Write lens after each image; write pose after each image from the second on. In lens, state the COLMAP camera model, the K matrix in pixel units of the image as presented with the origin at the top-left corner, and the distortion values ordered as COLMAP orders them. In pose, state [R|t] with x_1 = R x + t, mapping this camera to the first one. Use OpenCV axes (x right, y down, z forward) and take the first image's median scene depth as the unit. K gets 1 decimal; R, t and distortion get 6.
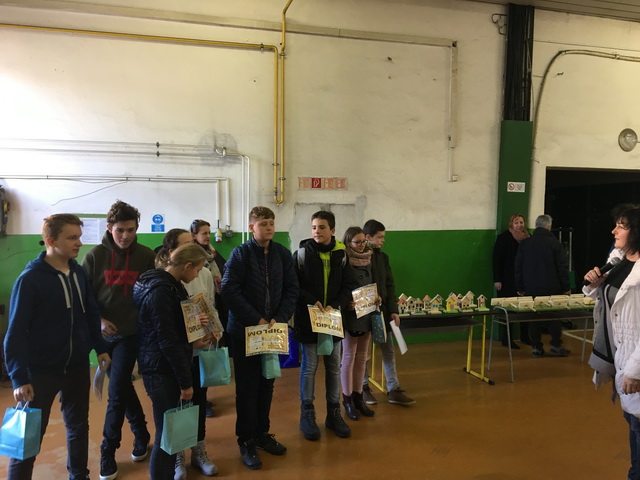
lens RADIAL K [[546.7, 0, 338.0], [0, 546.7, 242.1], [0, 0, 1]] dist [0.066314, -0.063185]
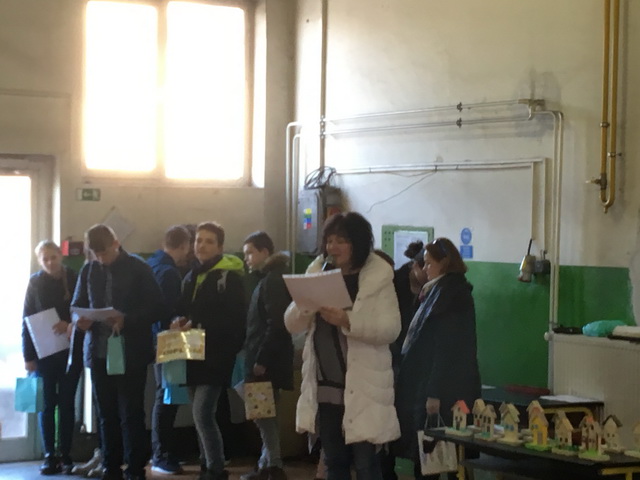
lens RADIAL K [[1638.9, 0, 322.5], [0, 1638.9, 236.2], [0, 0, 1]] dist [0.197504, 0.000000]
pose [[0.264595, 0.013626, -0.964263, 1.268857], [-0.055189, 0.998475, -0.001034, -0.031252], [0.962779, 0.053490, 0.264943, 0.403056]]
